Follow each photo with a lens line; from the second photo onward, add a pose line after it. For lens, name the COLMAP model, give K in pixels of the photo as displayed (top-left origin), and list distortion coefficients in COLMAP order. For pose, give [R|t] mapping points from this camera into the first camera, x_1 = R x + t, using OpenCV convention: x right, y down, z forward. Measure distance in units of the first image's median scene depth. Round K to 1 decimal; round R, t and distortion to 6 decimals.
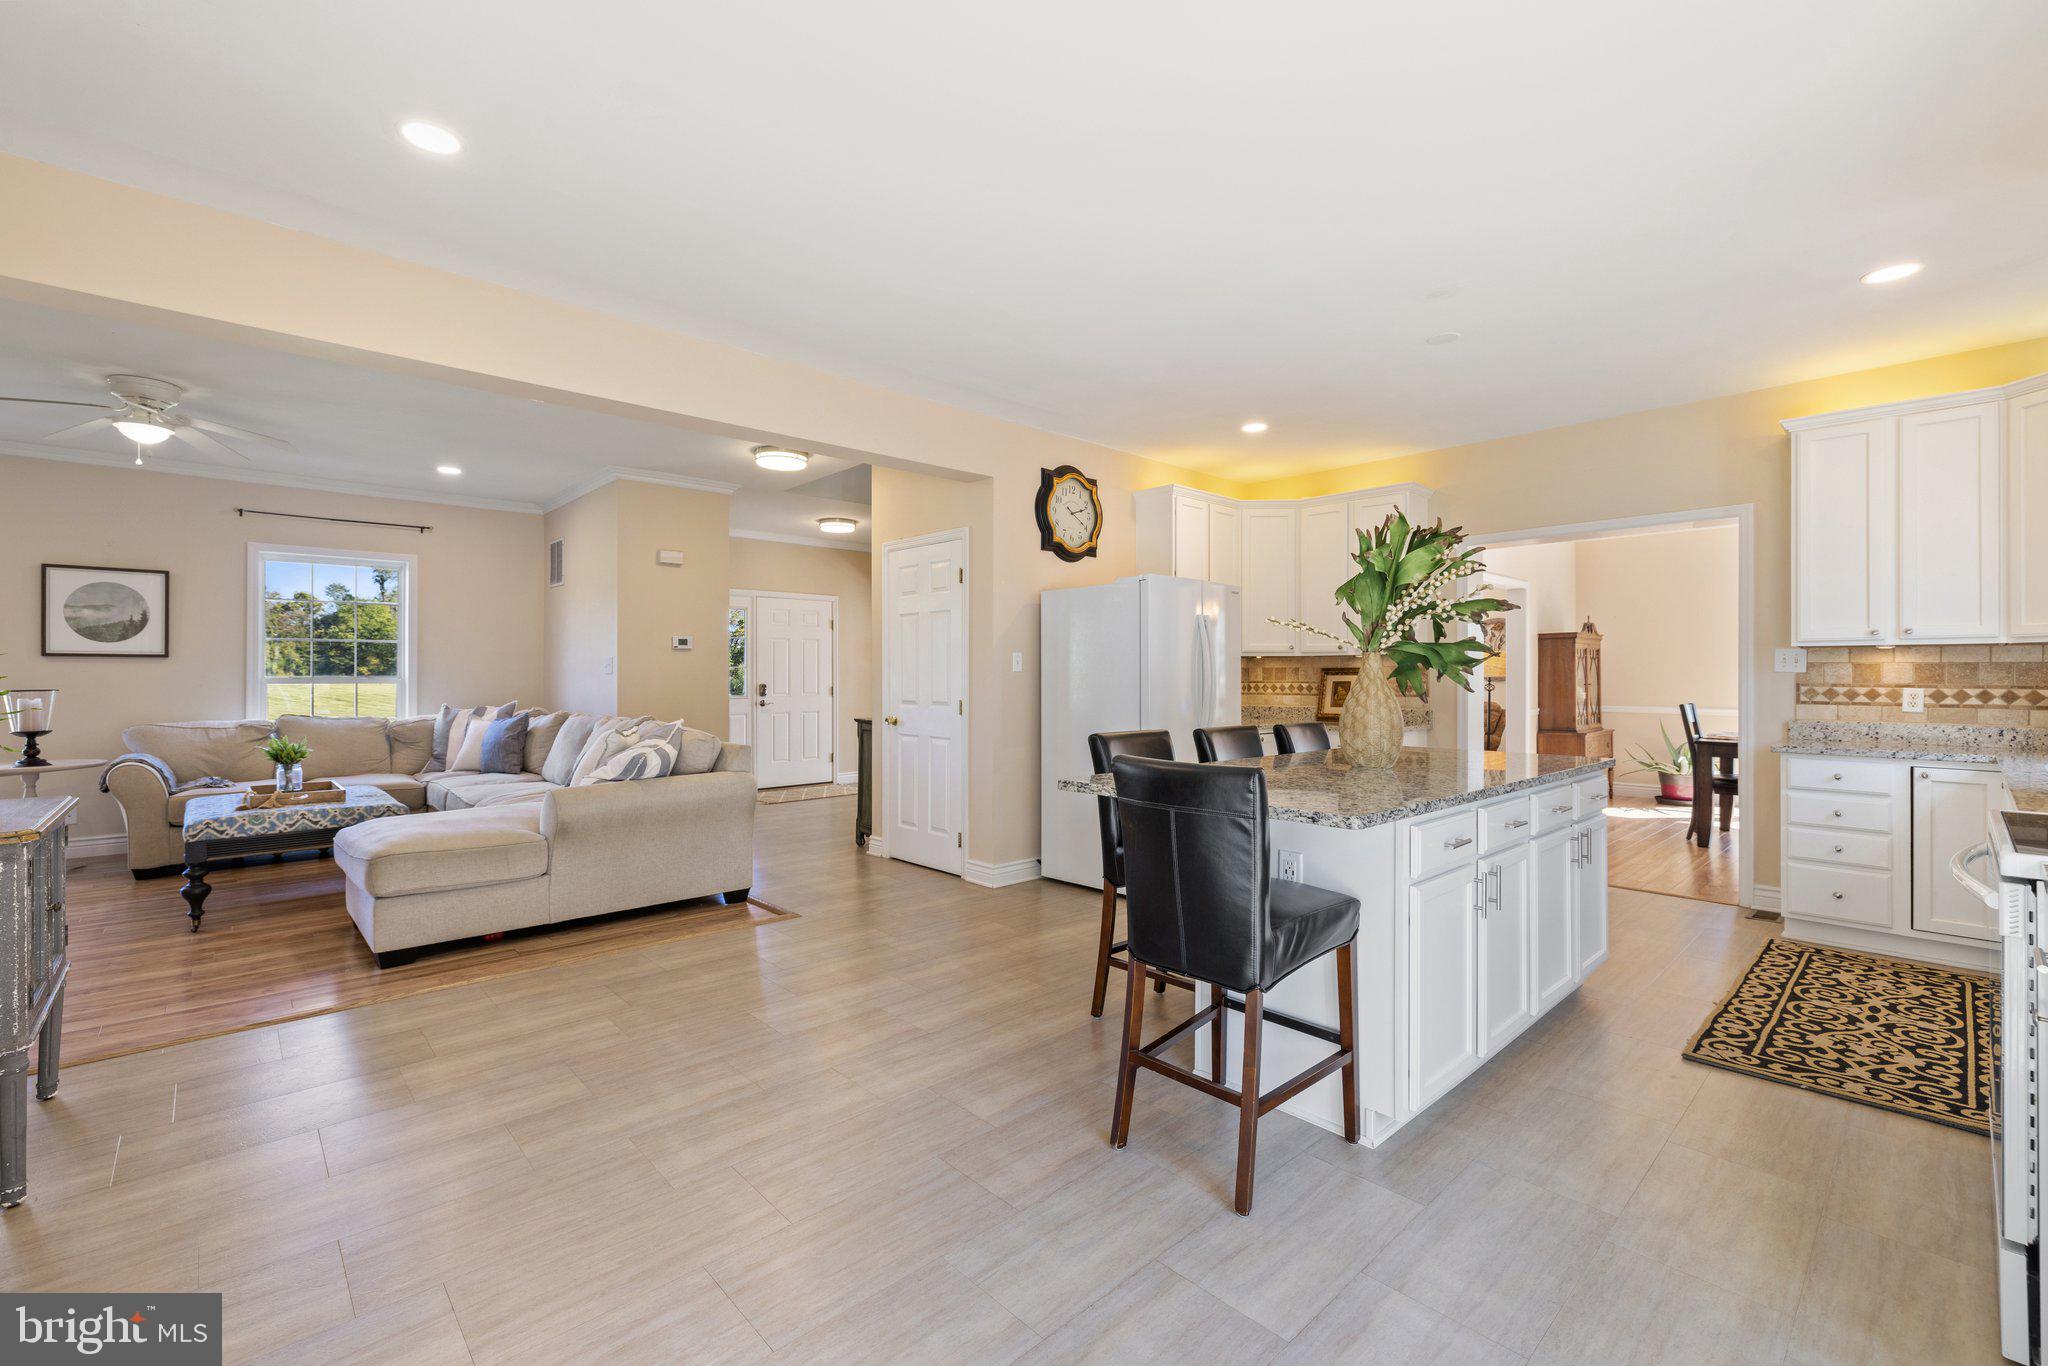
lens RADIAL K [[868.7, 0, 1022.4], [0, 868.7, 668.3], [0, 0, 1]] dist [0.001170, 0.000006]
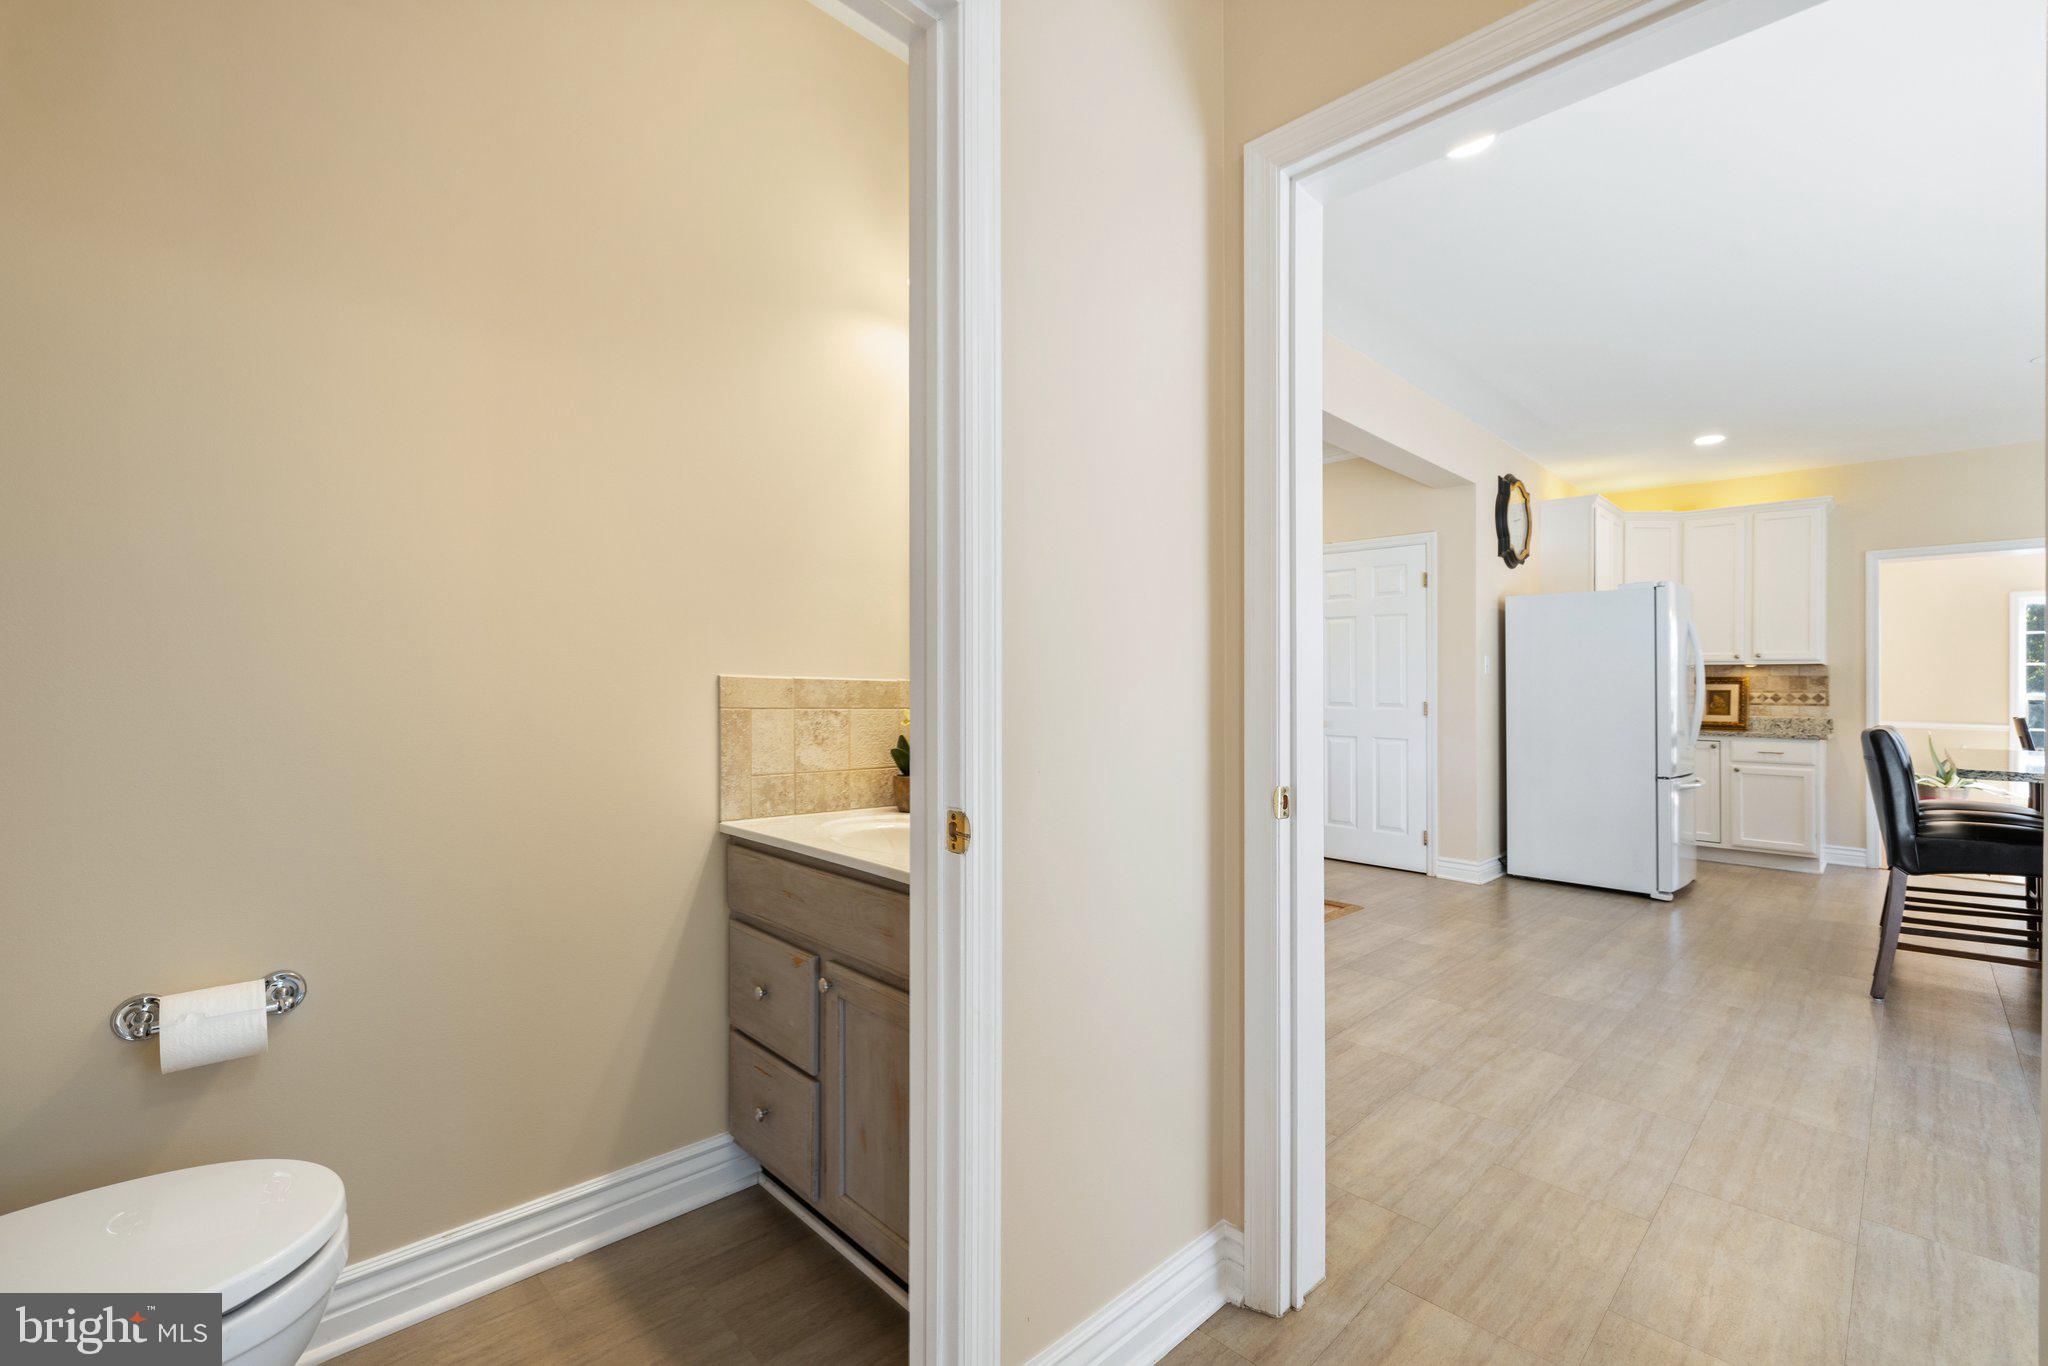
lens RADIAL K [[860.0, 0, 973.5], [0, 860.0, 686.0], [0, 0, 1]] dist [-0.002147, -0.000504]
pose [[0.999912, 0.001658, -0.013165, -0.550868], [-0.001684, 0.999997, -0.001948, 0.019533], [0.013161, 0.001970, 0.999911, -0.018174]]
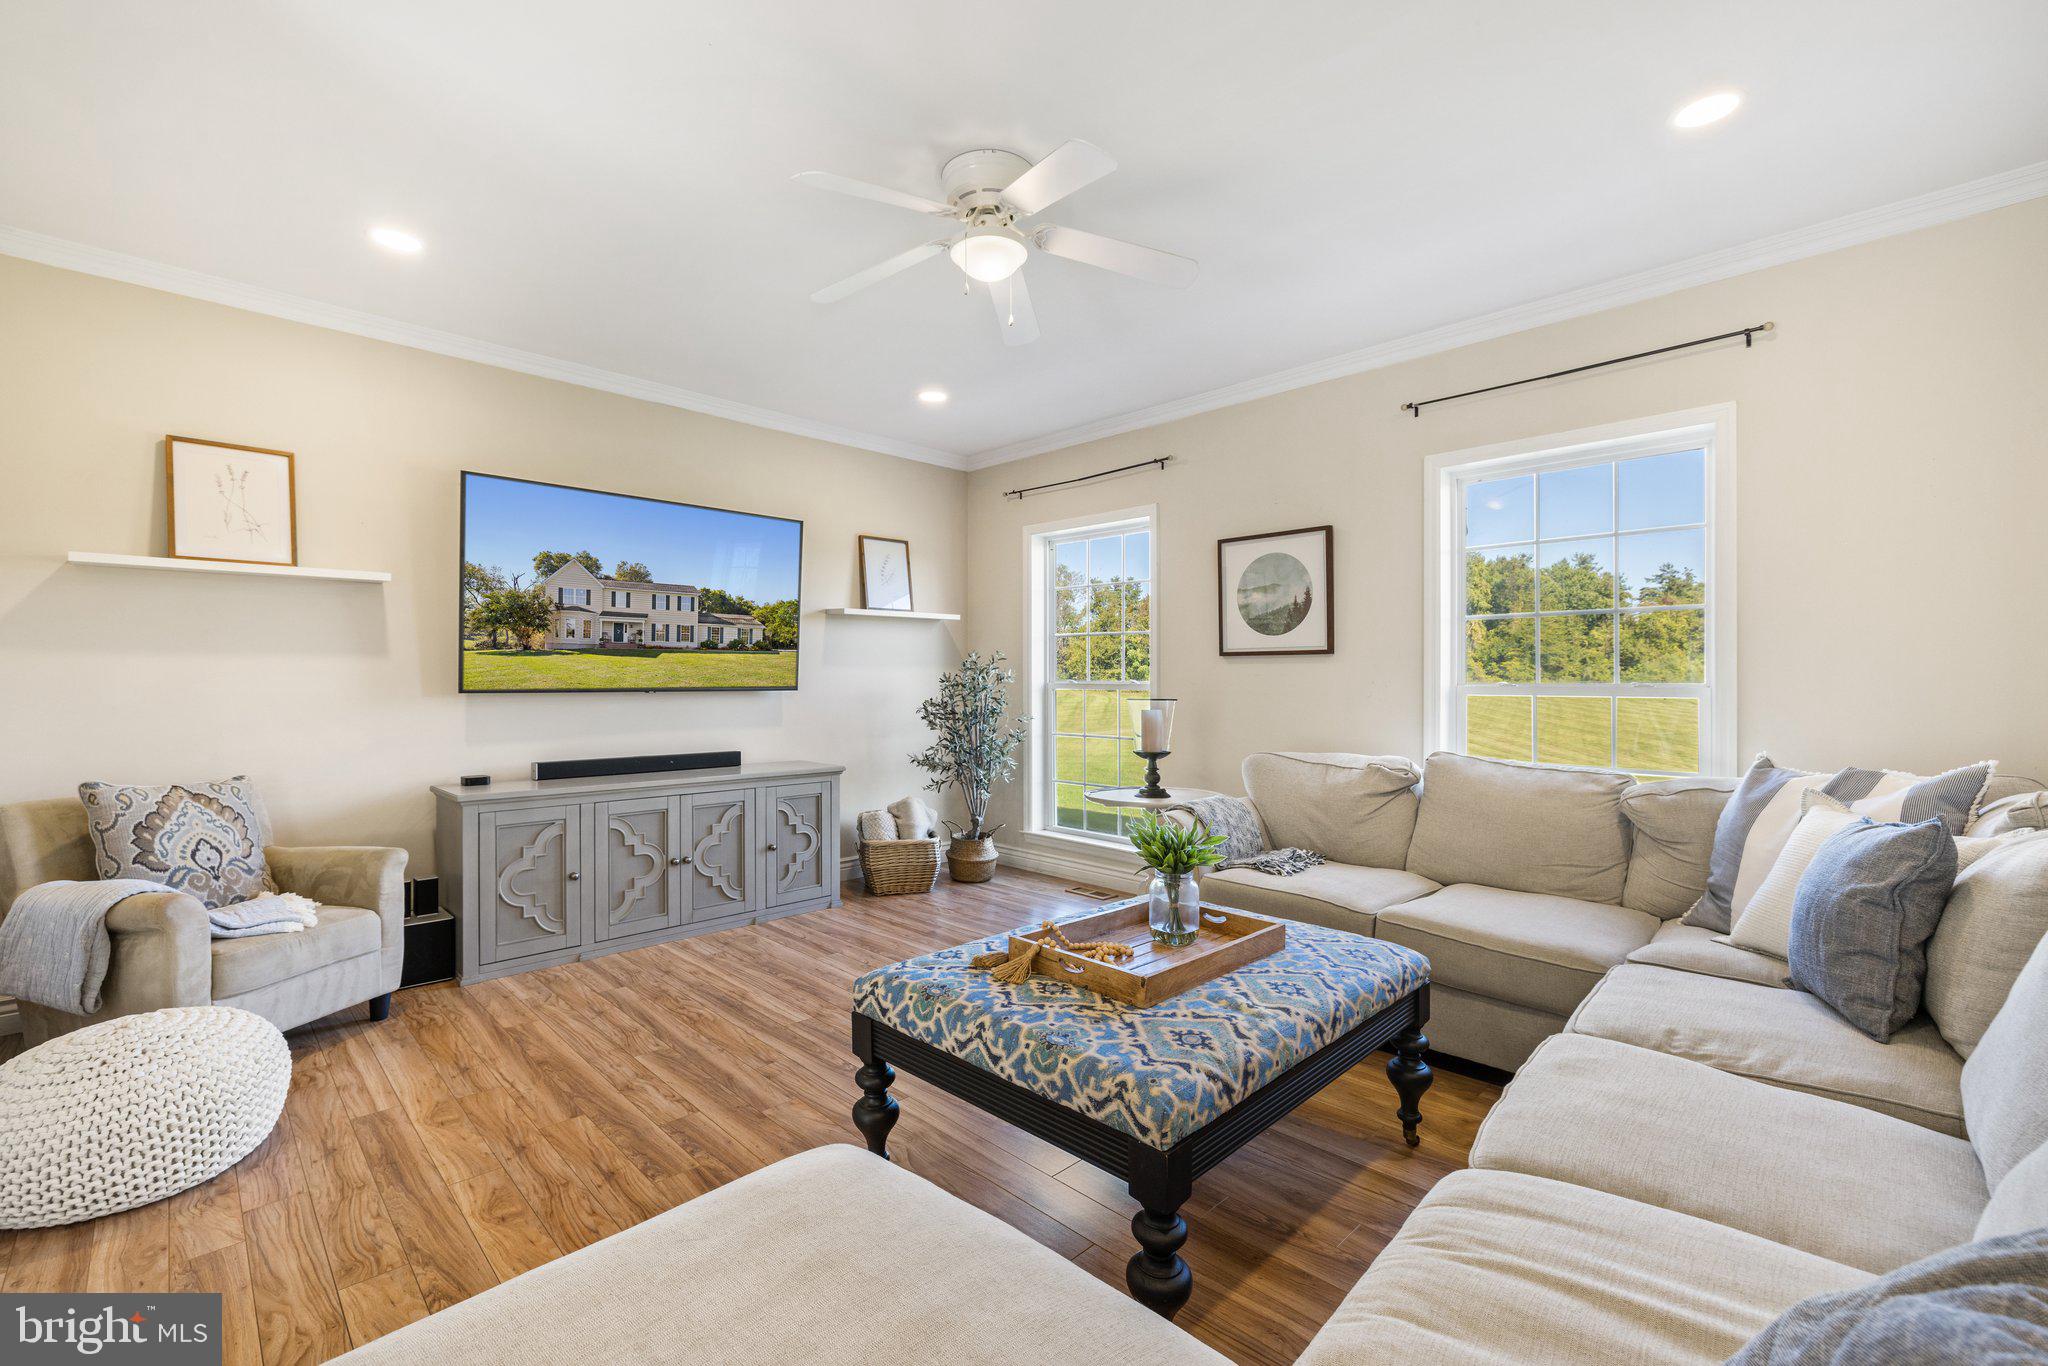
lens RADIAL K [[860.0, 0, 973.5], [0, 860.0, 686.0], [0, 0, 1]] dist [-0.002147, -0.000504]
pose [[0.004449, 0.006605, -0.999968, -0.345769], [0.006005, 0.999960, 0.006632, 0.006844], [0.999972, -0.006034, 0.004409, 0.783336]]
